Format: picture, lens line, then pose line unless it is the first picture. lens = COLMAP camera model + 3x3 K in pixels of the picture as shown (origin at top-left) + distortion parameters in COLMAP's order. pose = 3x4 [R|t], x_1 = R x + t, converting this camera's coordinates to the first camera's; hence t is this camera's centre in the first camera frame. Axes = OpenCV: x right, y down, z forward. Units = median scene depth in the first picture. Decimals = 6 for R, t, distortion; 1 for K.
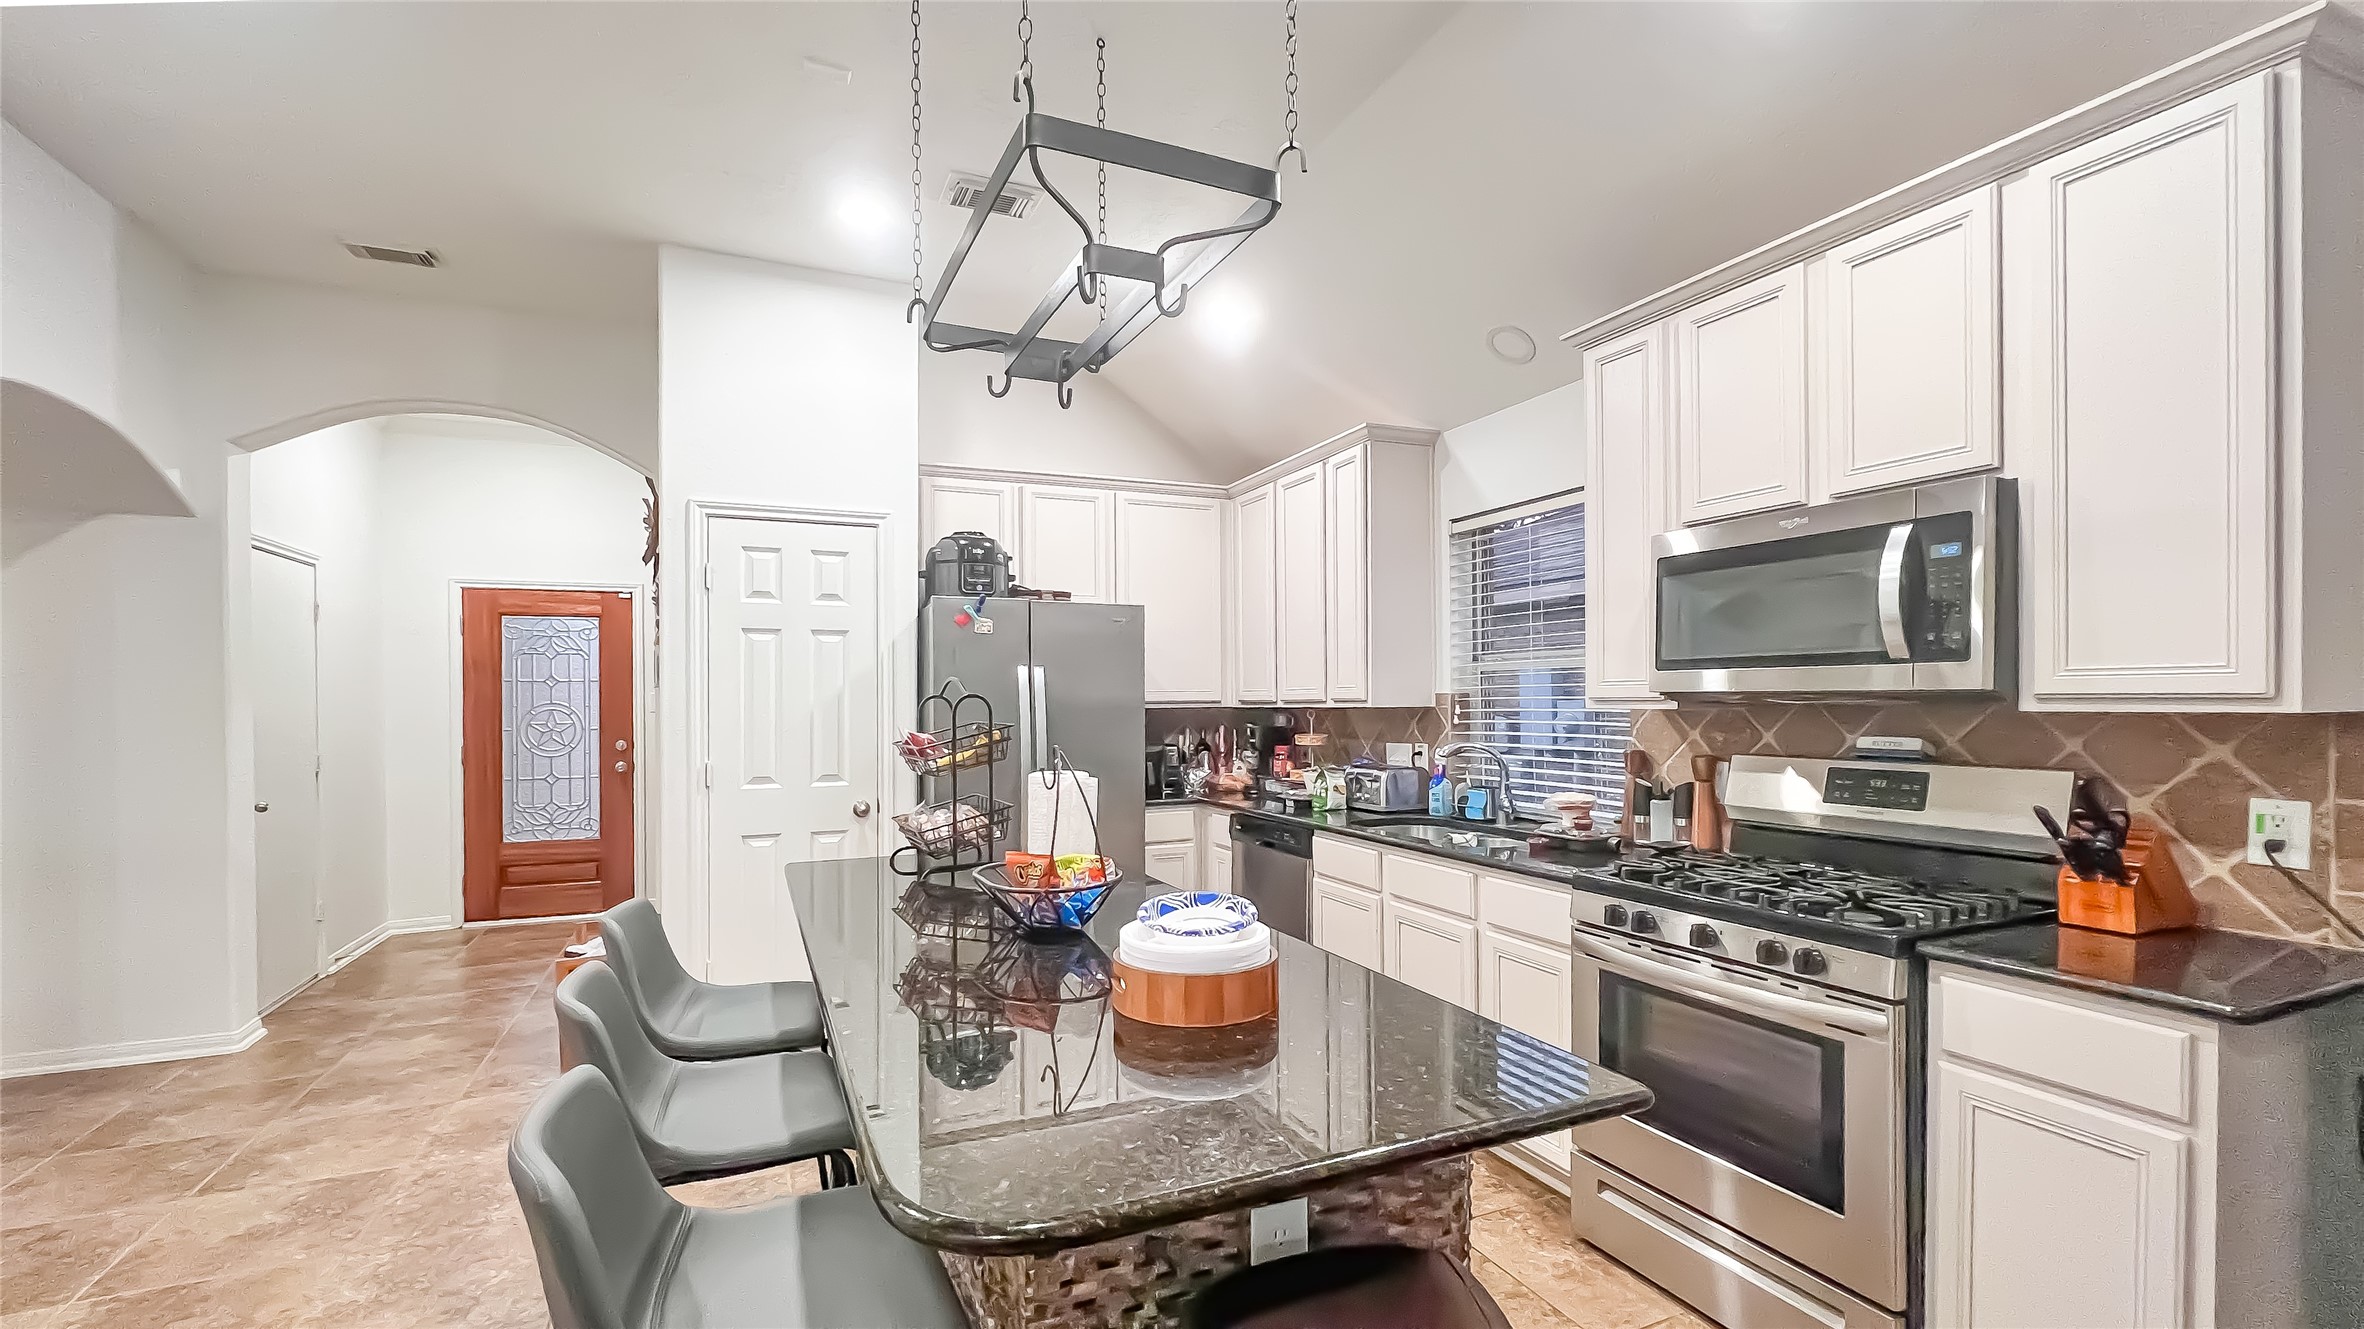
lens RADIAL K [[985.1, 0, 1186.6], [0, 985.1, 696.6], [0, 0, 1]] dist [0.008541, 0.002264]
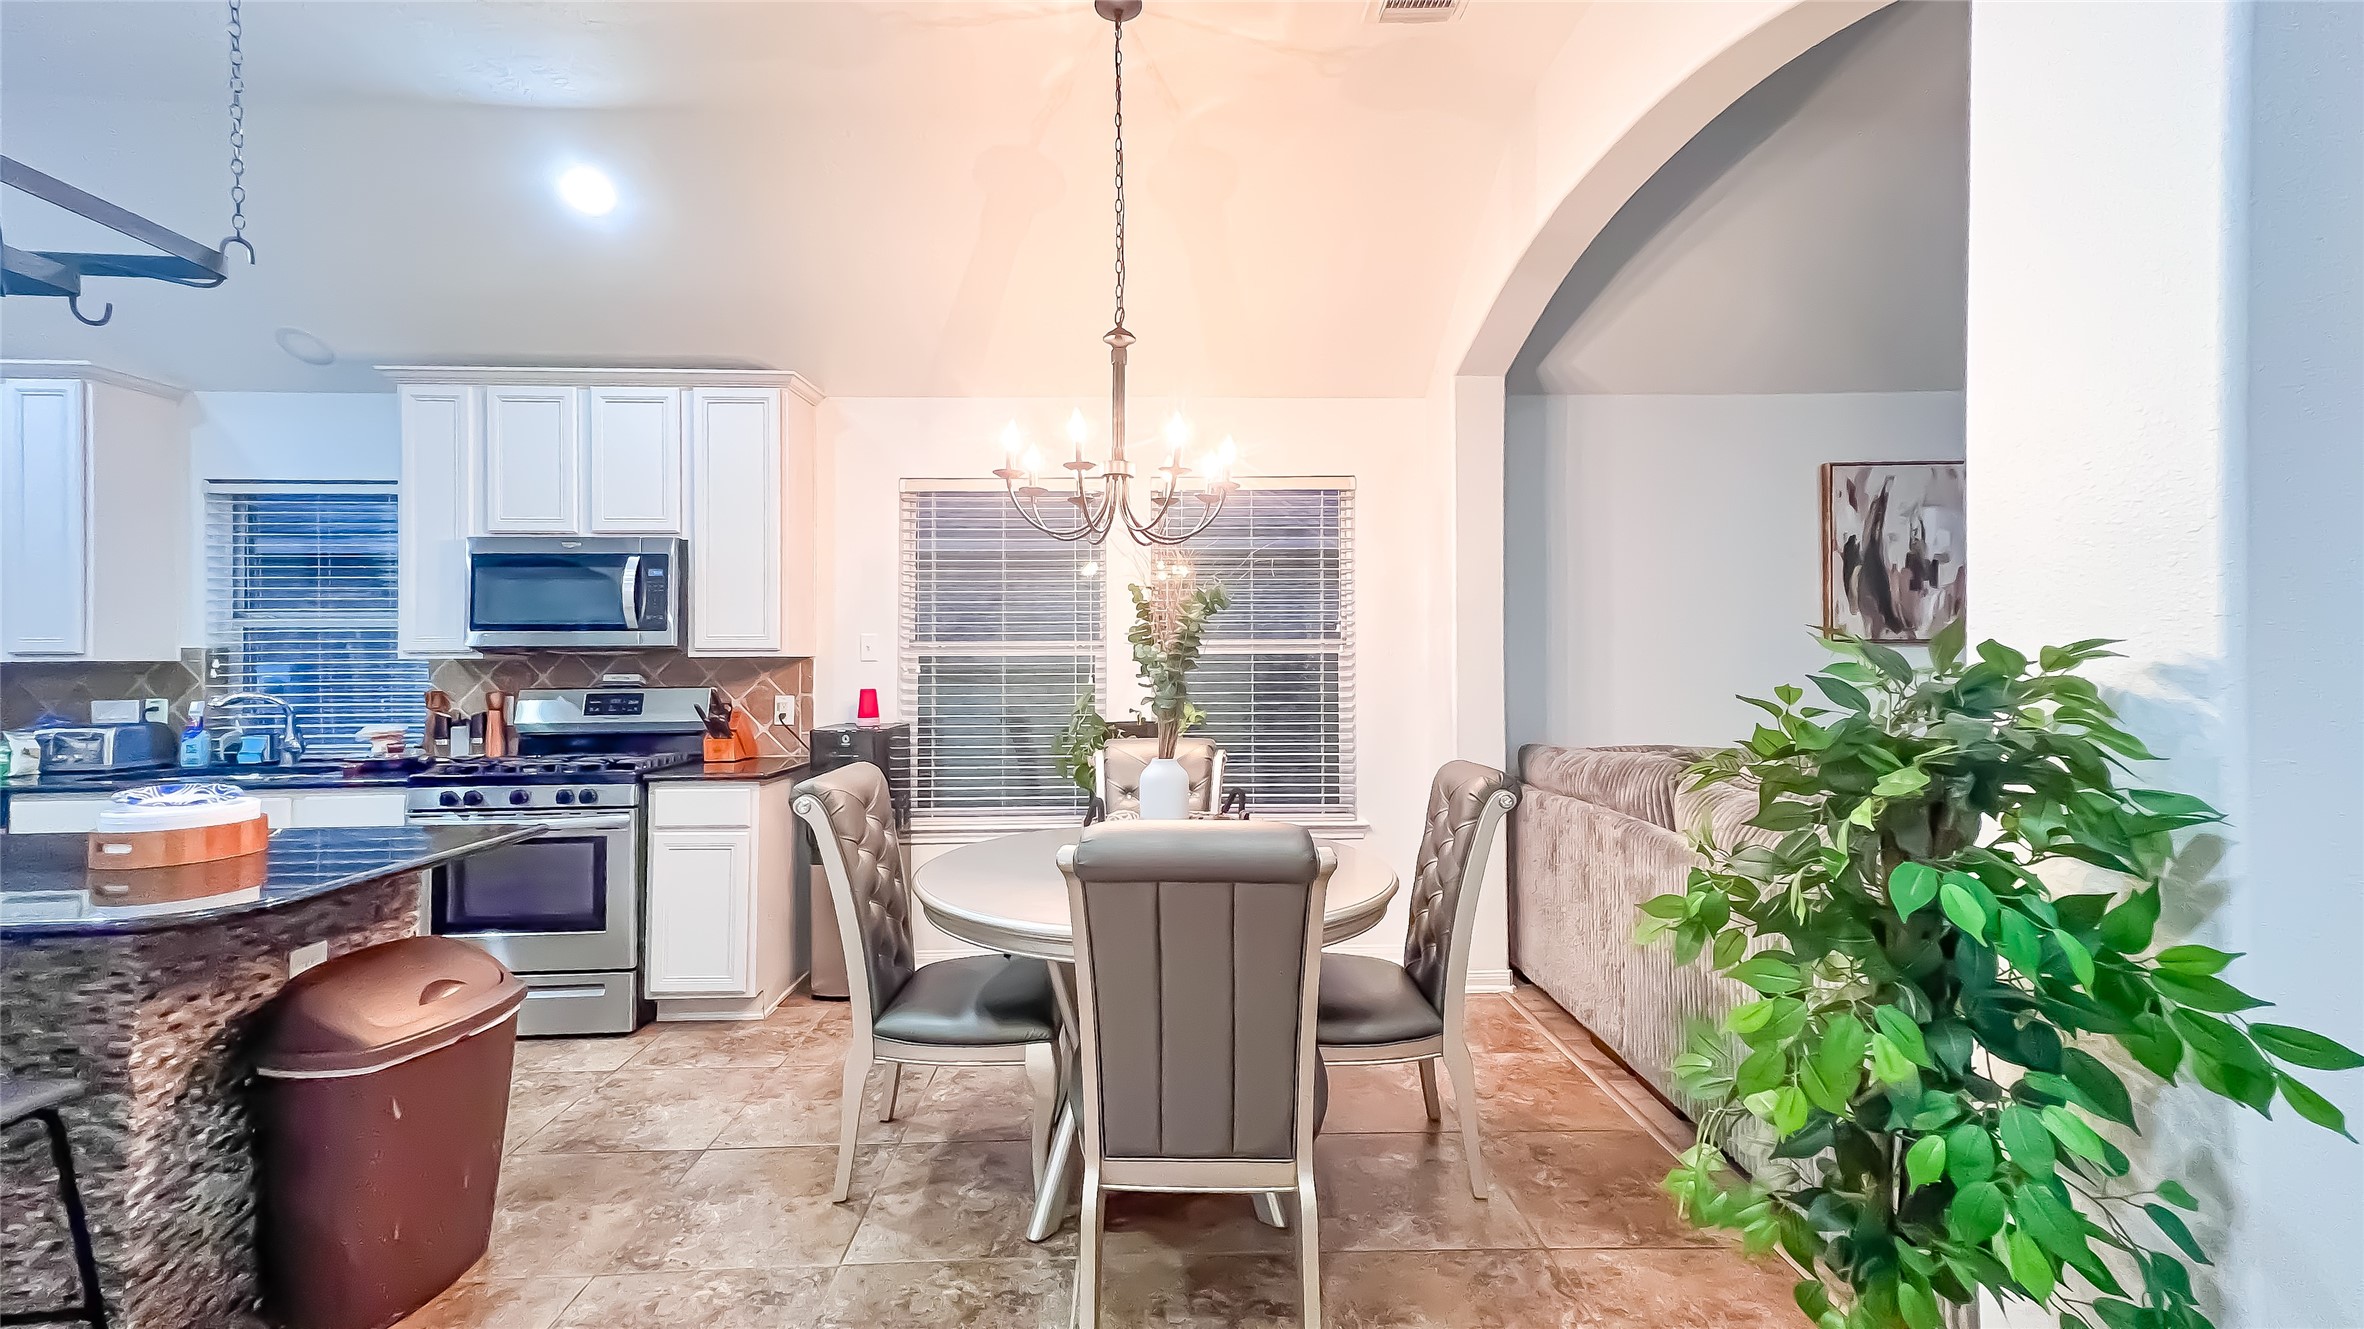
lens RADIAL K [[985.1, 0, 1201.4], [0, 985.1, 650.8], [0, 0, 1]] dist [0.008541, 0.002264]
pose [[0.366663, 0.014667, 0.930238, -0.412871], [0.001790, 0.999863, -0.016470, 0.024420], [-0.930352, 0.007704, 0.366586, -0.450047]]
